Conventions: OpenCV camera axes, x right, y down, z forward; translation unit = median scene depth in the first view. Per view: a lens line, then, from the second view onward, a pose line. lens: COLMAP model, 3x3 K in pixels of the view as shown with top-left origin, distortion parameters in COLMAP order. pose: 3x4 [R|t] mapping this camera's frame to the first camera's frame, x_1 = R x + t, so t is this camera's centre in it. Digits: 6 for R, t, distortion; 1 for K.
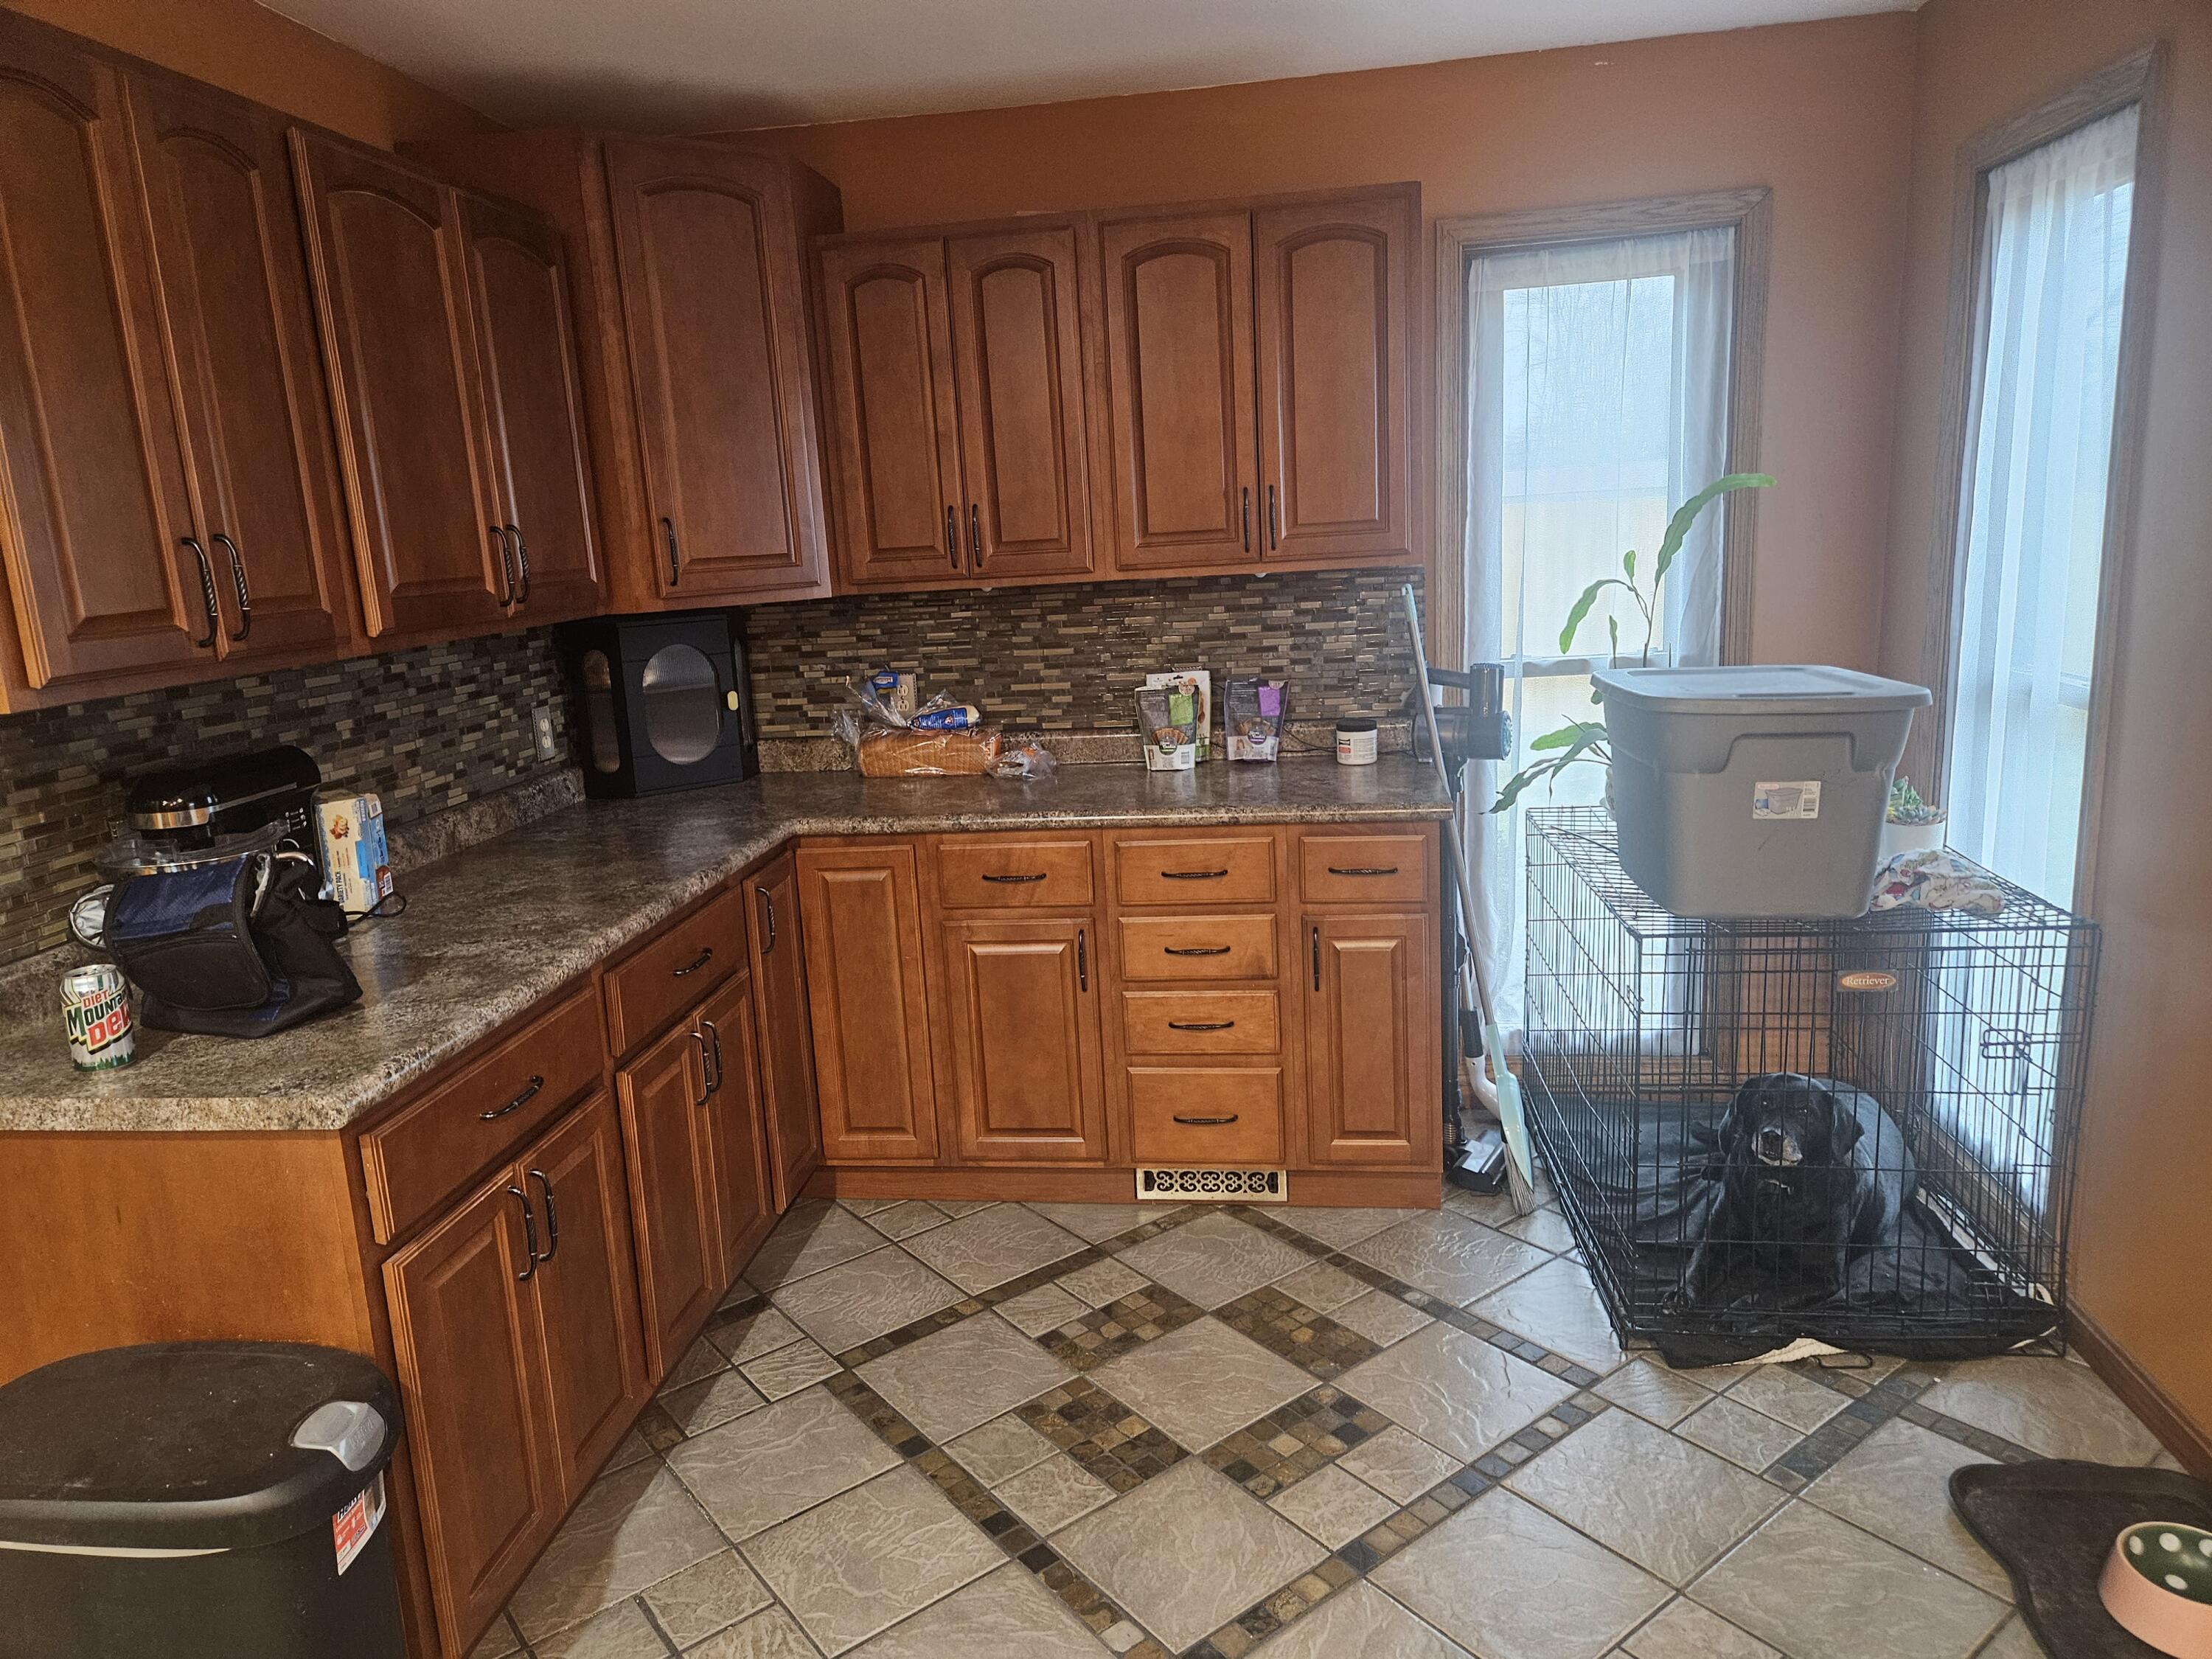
lens RADIAL K [[1483.0, 0, 1084.3], [0, 1483.0, 830.8], [0, 0, 1]] dist [0.083741, -0.069016]
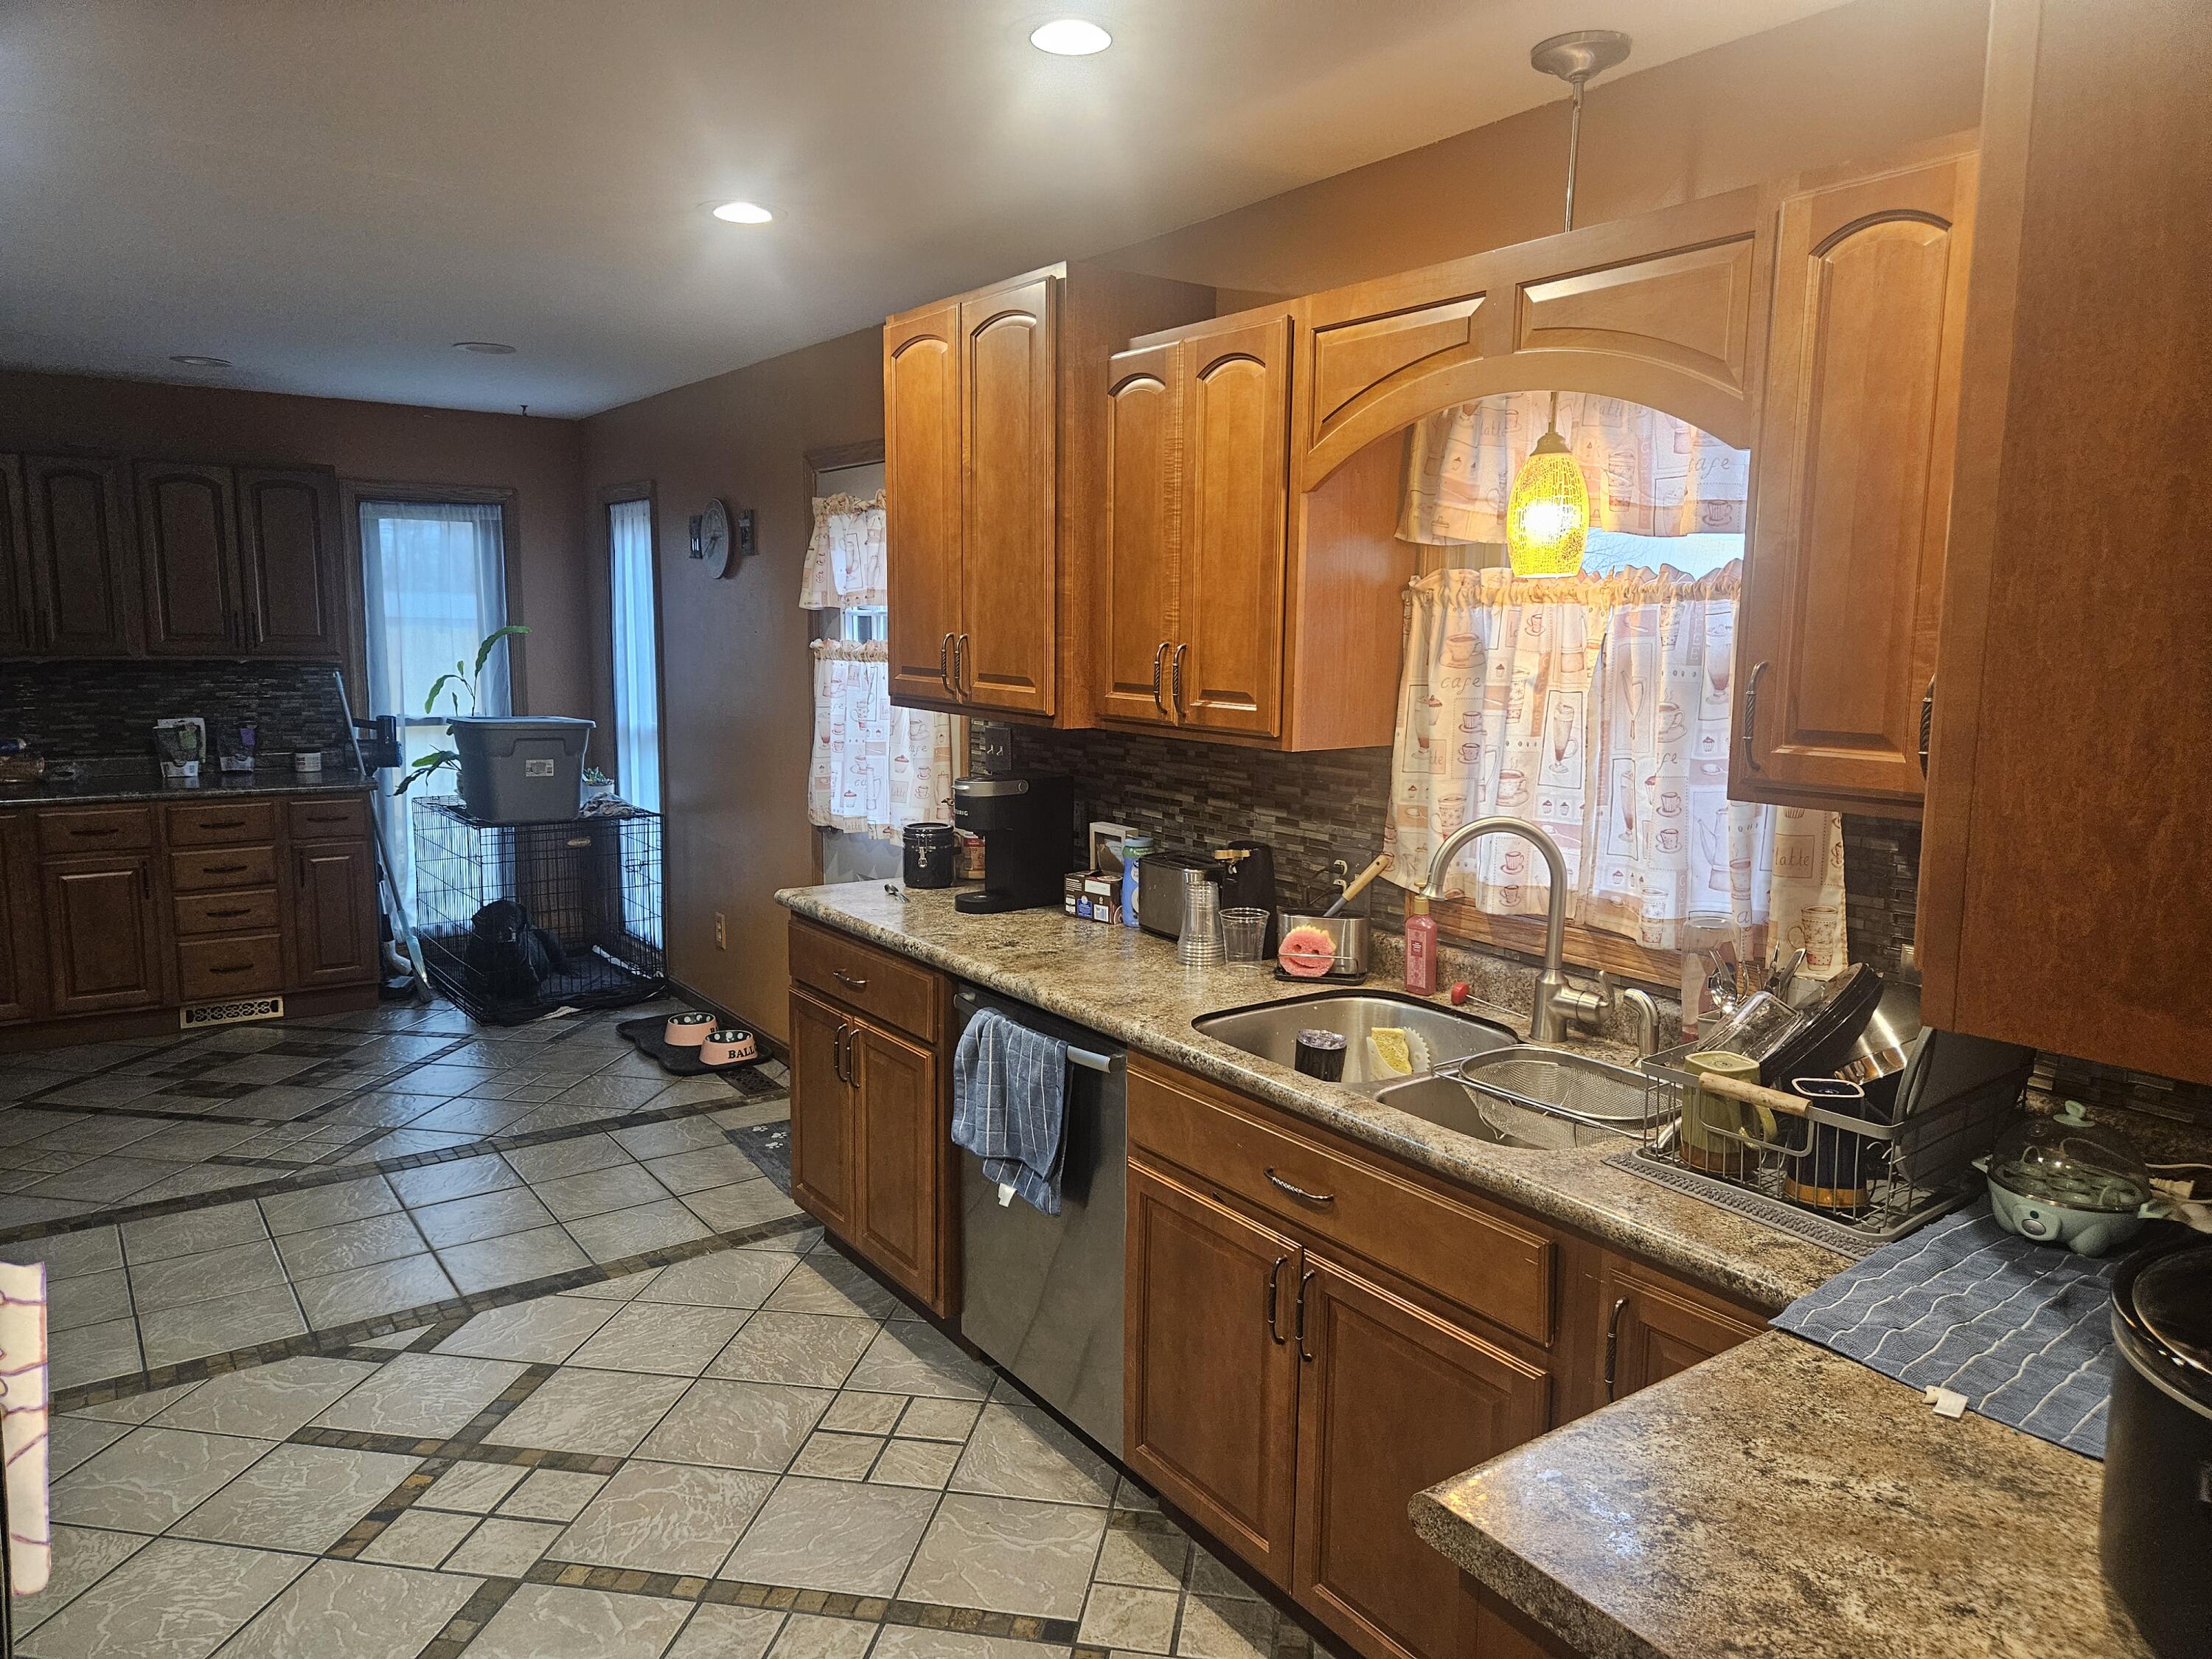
lens RADIAL K [[1483.0, 0, 1084.3], [0, 1483.0, 830.8], [0, 0, 1]] dist [0.083741, -0.069016]
pose [[0.734376, -0.027214, 0.678197, -0.367312], [0.088590, 0.994491, -0.056023, 0.212722], [-0.672936, 0.101223, 0.732742, -0.942797]]
